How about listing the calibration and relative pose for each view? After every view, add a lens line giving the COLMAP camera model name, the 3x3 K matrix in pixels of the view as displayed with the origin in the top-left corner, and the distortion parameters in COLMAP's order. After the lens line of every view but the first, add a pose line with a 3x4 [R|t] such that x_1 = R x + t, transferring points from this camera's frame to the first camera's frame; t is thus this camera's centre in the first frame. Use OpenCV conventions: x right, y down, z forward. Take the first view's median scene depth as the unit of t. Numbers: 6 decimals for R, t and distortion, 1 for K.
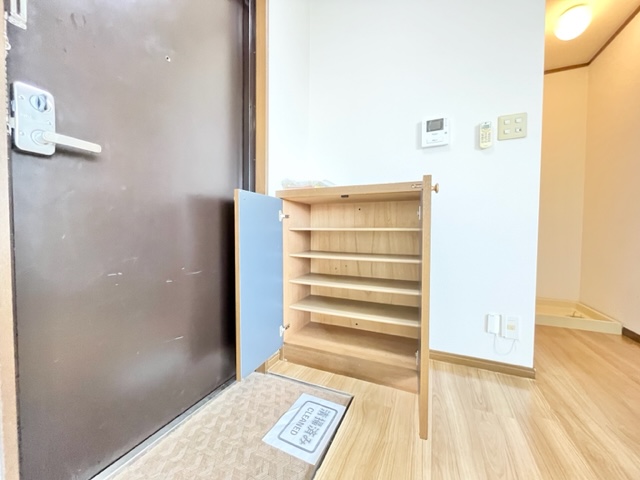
lens RADIAL K [[257.0, 0, 321.7], [0, 257.0, 238.8], [0, 0, 1]] dist [-0.003183, -0.000083]
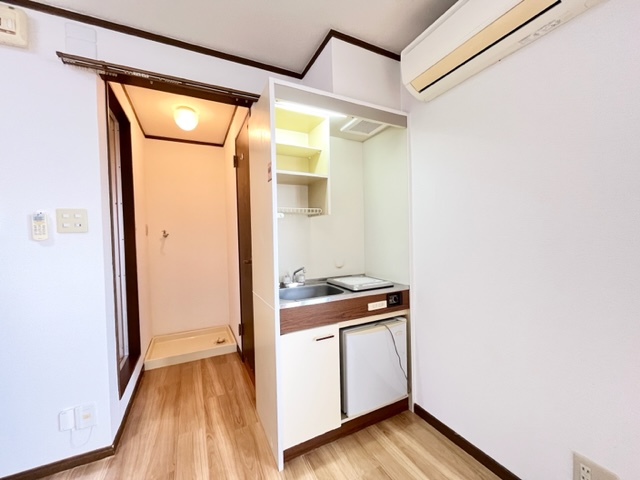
lens RADIAL K [[257.0, 0, 317.4], [0, 257.0, 238.9], [0, 0, 1]] dist [-0.003183, -0.000083]
pose [[0.637522, -0.033088, 0.769721, 0.560685], [0.050669, 0.998715, 0.000966, -0.308137], [-0.768764, 0.038385, 0.638379, -0.371296]]
